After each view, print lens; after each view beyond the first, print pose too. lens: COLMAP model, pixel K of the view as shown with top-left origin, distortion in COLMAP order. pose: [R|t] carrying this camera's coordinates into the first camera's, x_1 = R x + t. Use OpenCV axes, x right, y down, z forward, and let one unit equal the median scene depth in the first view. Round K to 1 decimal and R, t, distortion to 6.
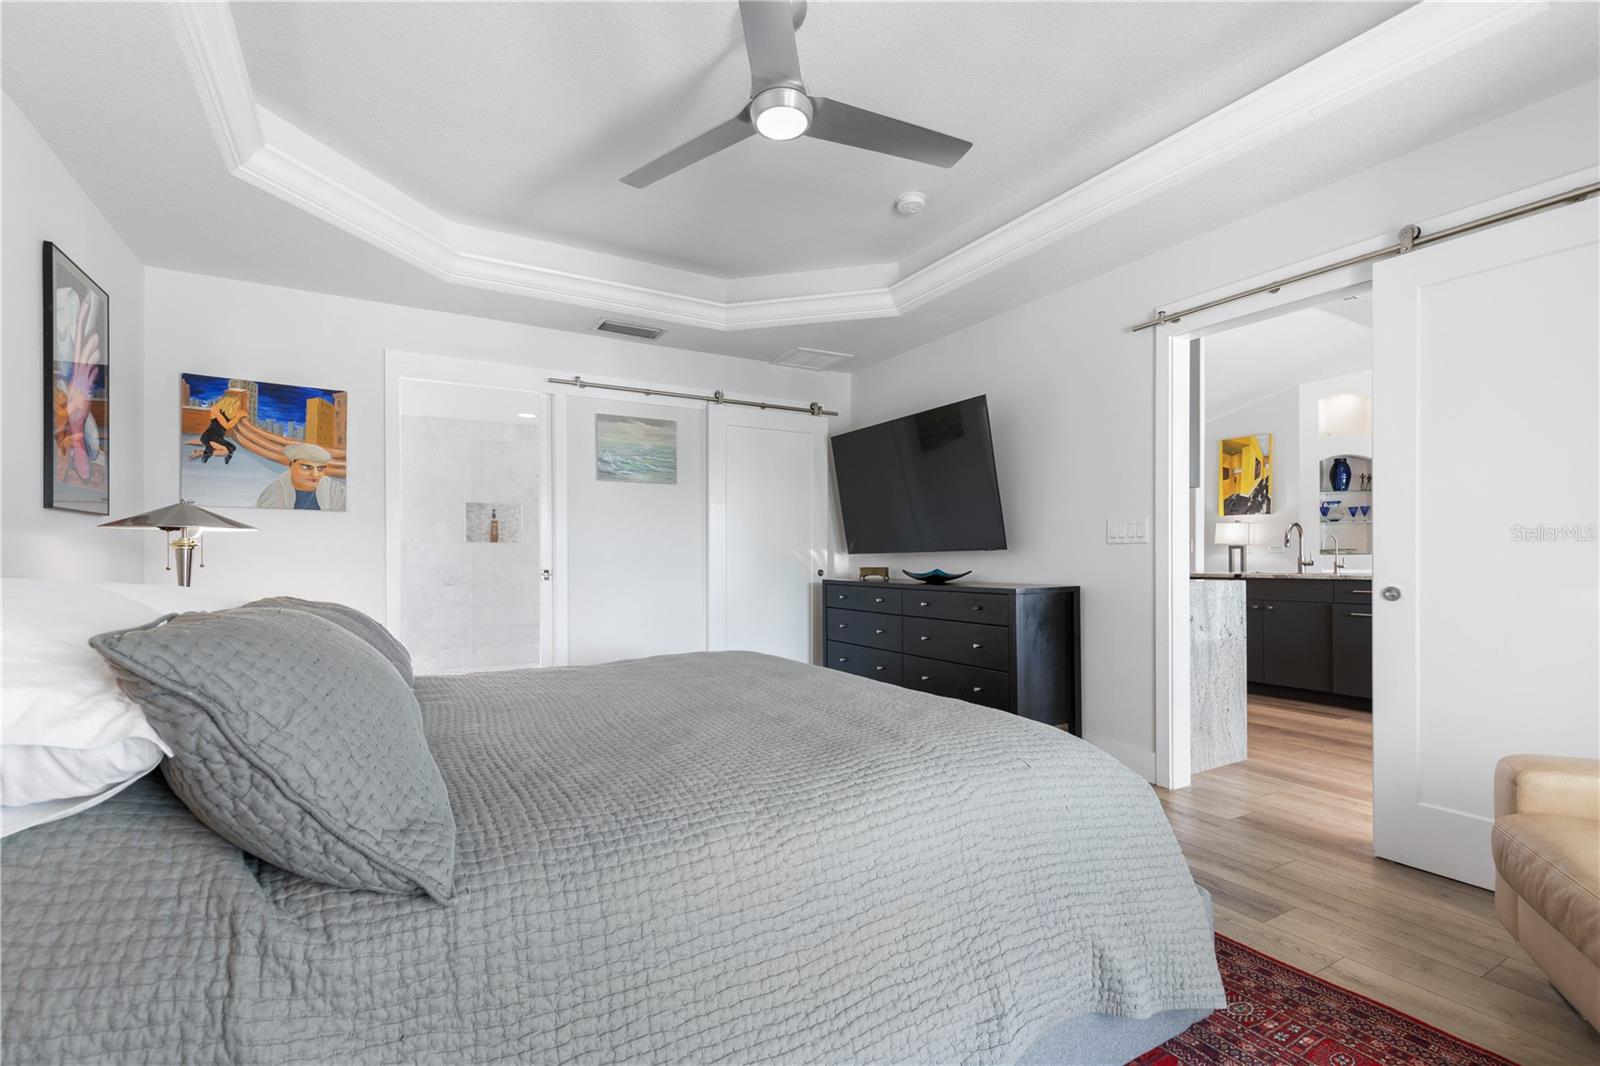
lens RADIAL K [[719.4, 0, 800.7], [0, 719.4, 558.2], [0, 0, 1]] dist [0.001627, -0.000015]
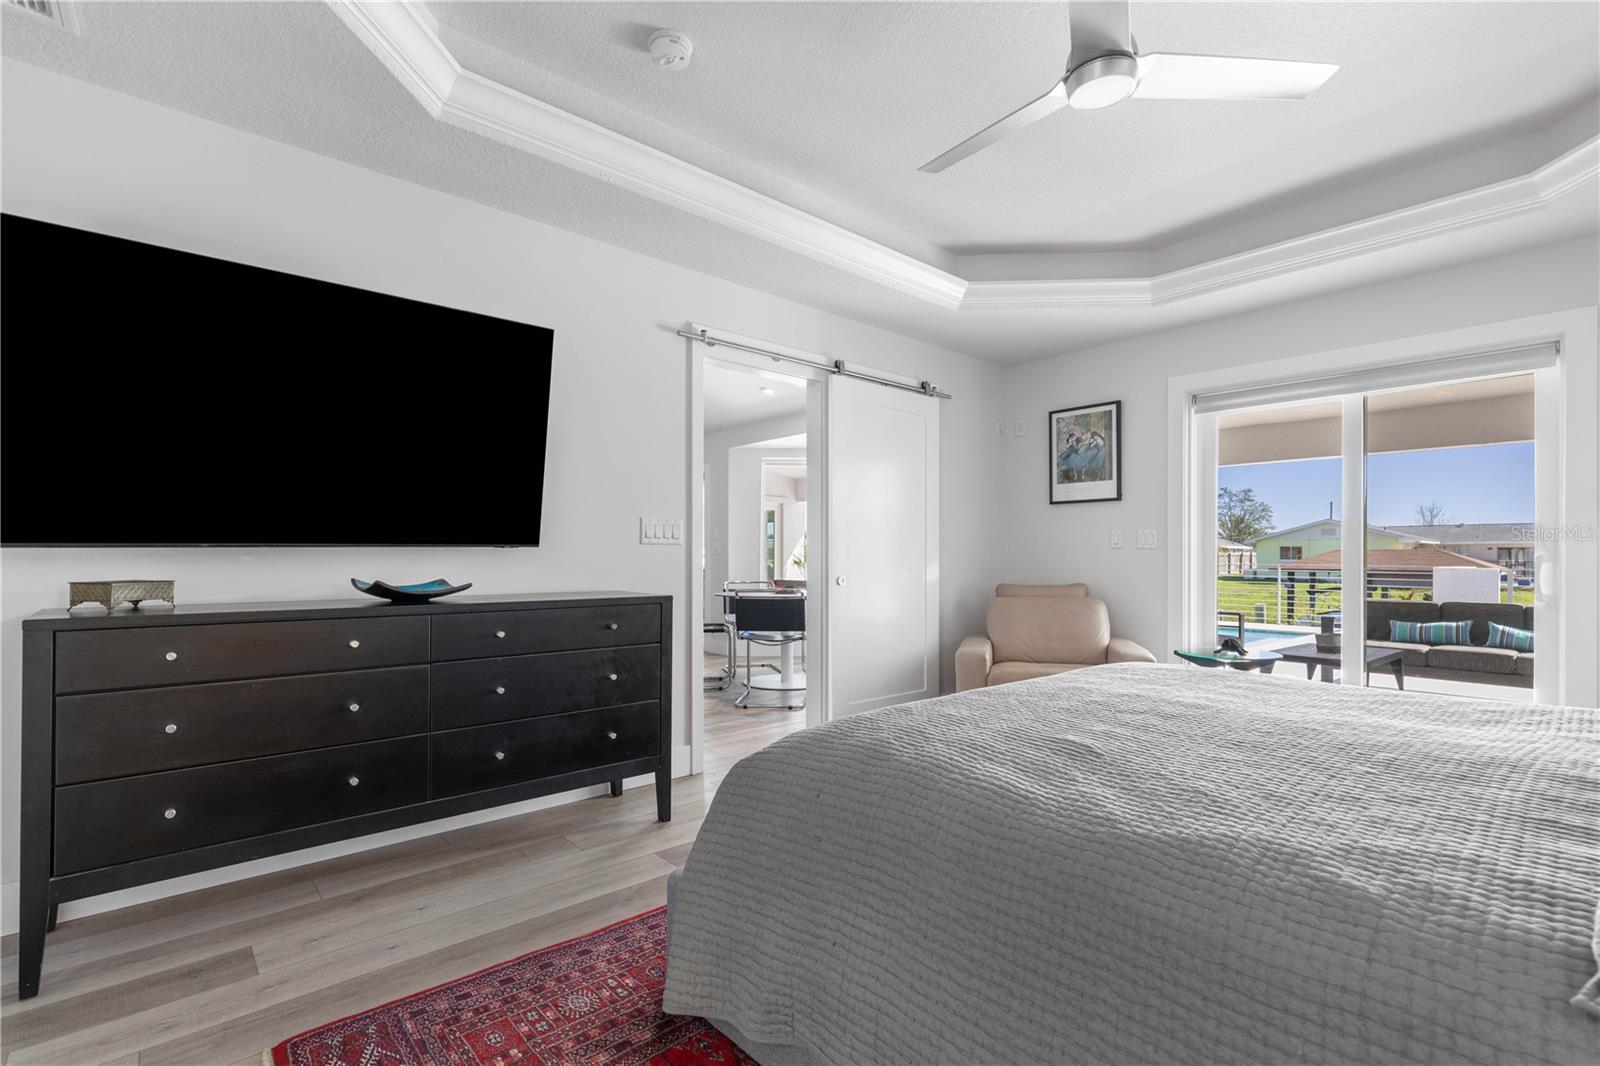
lens RADIAL K [[729.0, 0, 806.1], [0, 729.0, 544.8], [0, 0, 1]] dist [0.004288, -0.000376]
pose [[-0.198981, 0.019035, 0.979818, -0.463834], [-0.000467, 0.999809, -0.019518, 0.000010], [-0.980003, -0.004342, -0.198934, 0.837513]]
